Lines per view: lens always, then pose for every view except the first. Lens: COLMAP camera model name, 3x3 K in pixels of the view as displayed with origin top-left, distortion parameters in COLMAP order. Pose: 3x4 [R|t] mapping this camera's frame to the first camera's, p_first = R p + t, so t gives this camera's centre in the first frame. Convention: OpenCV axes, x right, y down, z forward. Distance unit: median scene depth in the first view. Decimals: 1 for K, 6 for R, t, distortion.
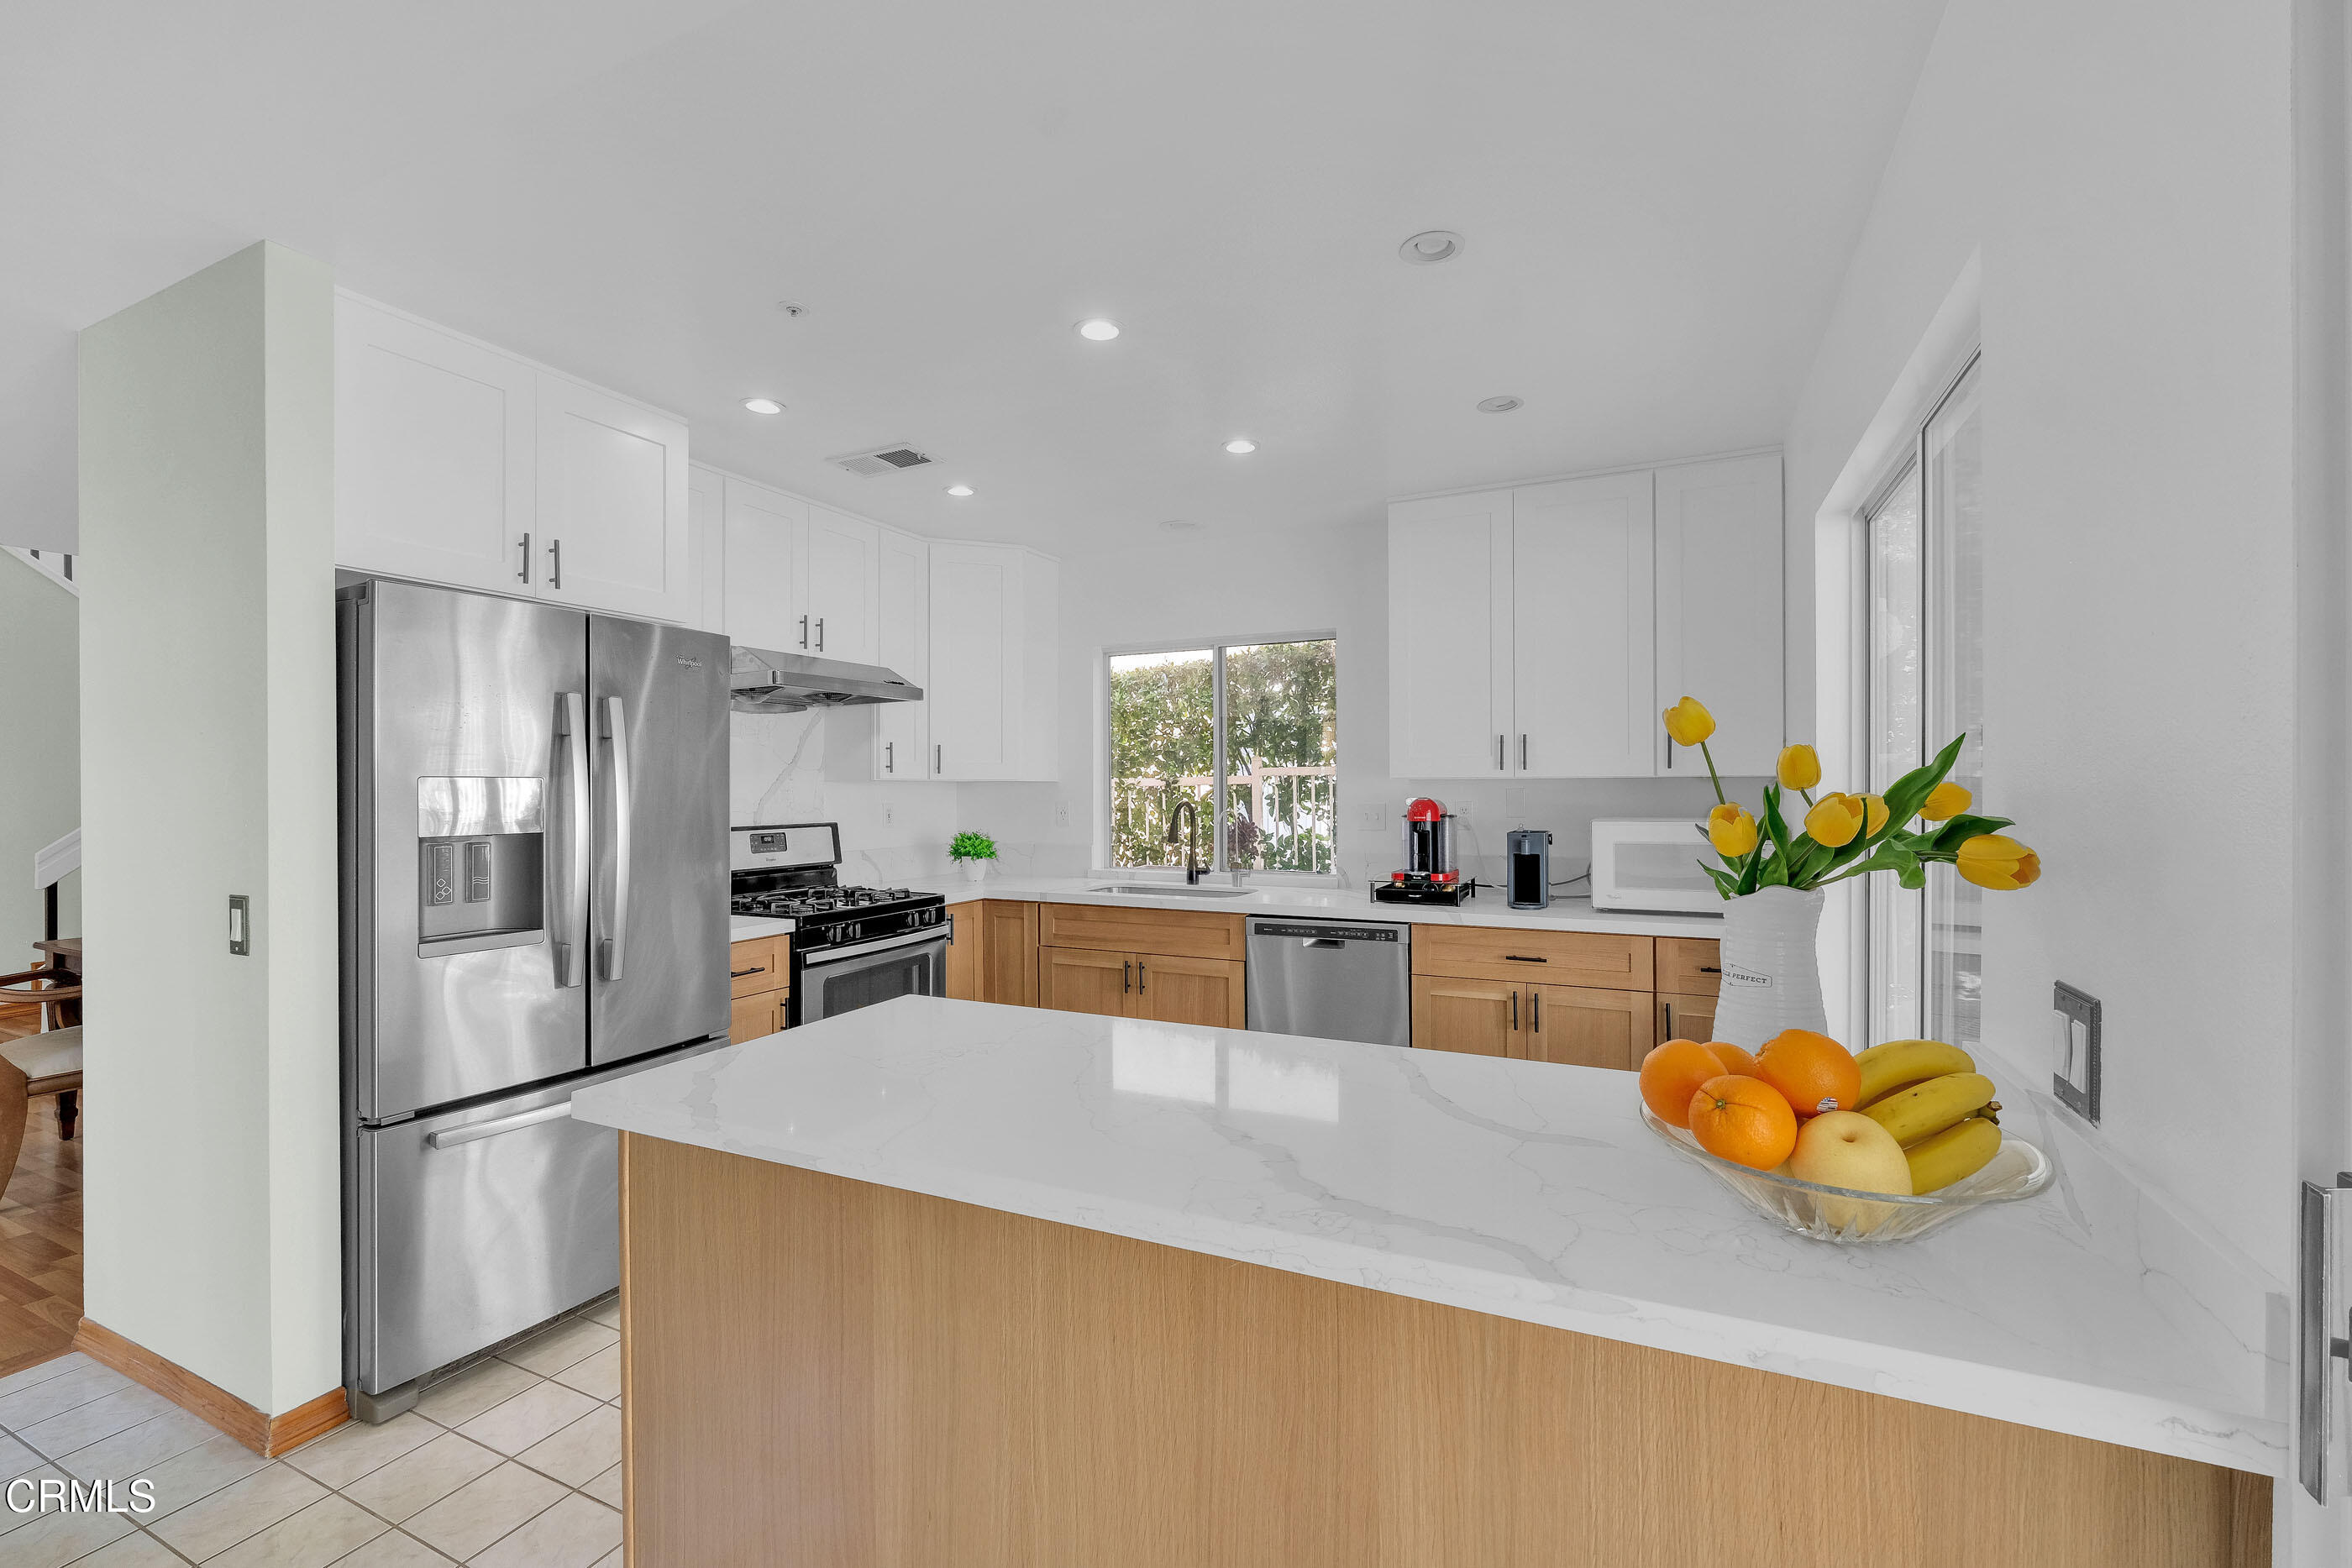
lens RADIAL K [[1005.3, 0, 1171.6], [0, 1005.3, 785.1], [0, 0, 1]] dist [-0.007464, 0.000238]
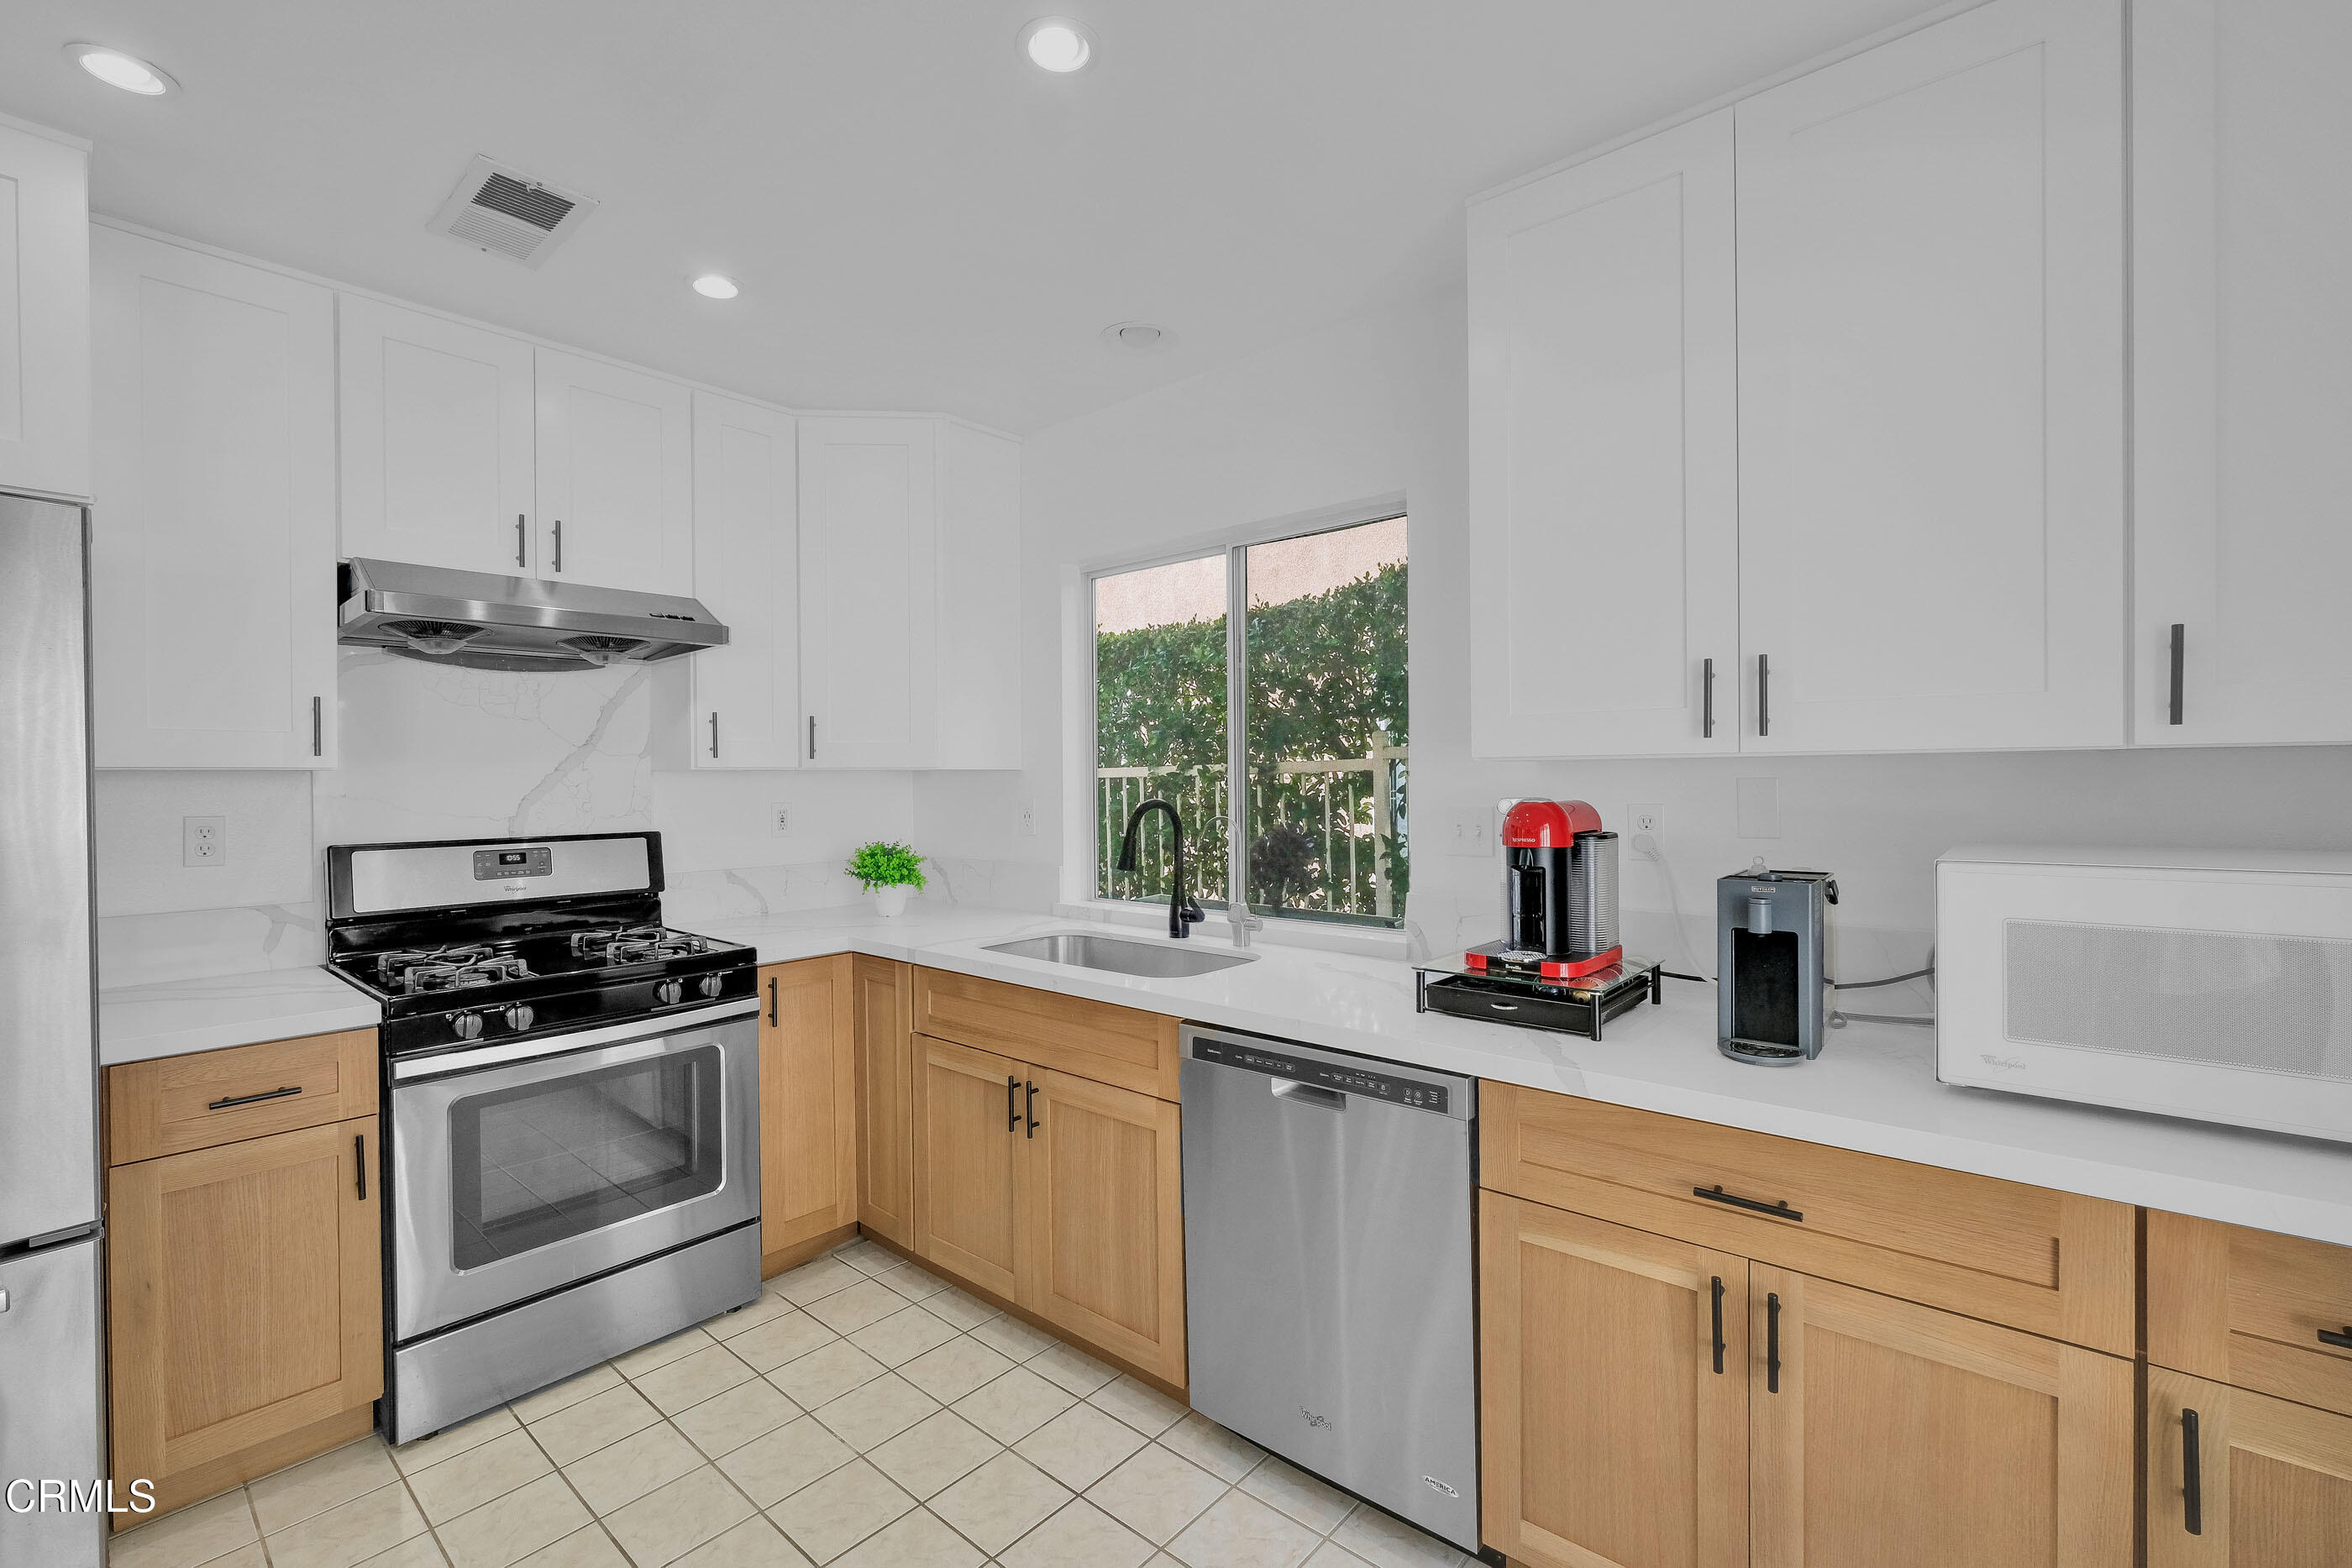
lens RADIAL K [[1005.3, 0, 1171.6], [0, 1005.3, 785.1], [0, 0, 1]] dist [-0.007464, 0.000238]
pose [[0.964723, -0.002841, -0.263252, 0.212997], [0.006100, 0.999915, 0.011562, -0.000176], [0.263197, -0.012760, 0.964658, 0.498359]]
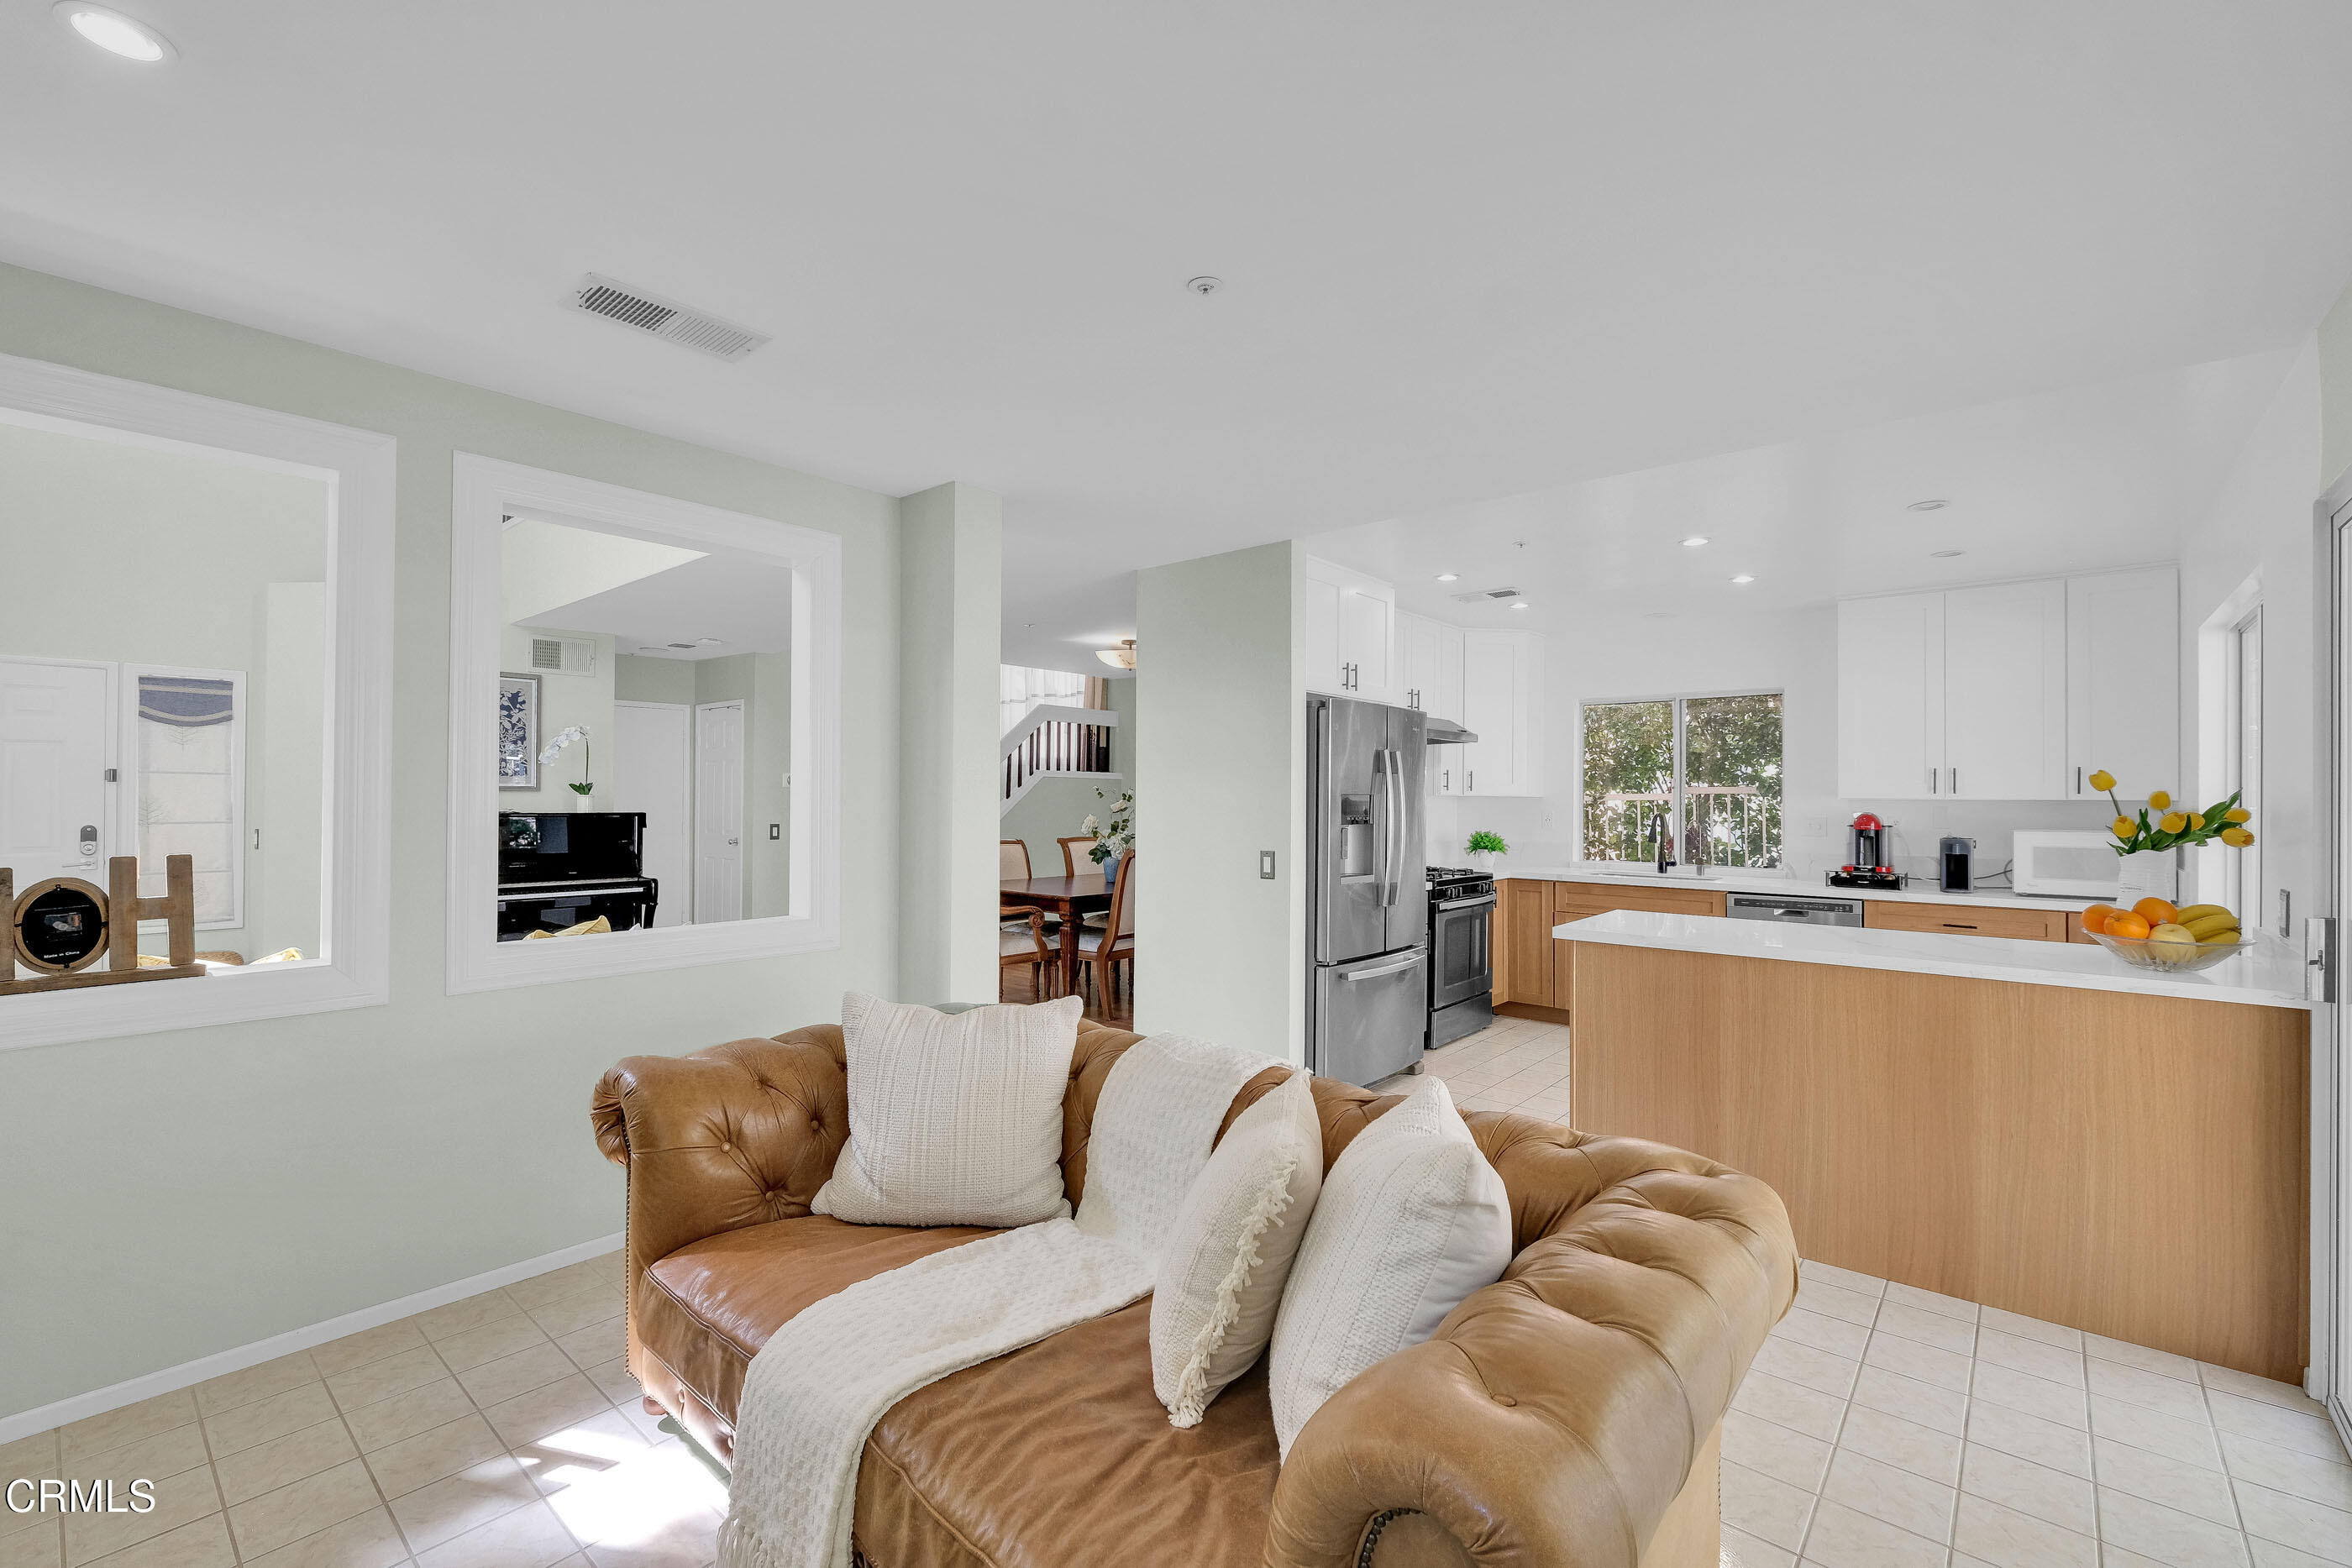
lens RADIAL K [[1005.3, 0, 1171.6], [0, 1005.3, 785.1], [0, 0, 1]] dist [-0.007464, 0.000238]
pose [[0.964929, 0.008061, -0.262389, -0.321848], [-0.010604, 0.999909, -0.008279, -0.004068], [0.262299, 0.010771, 0.964927, -0.604058]]
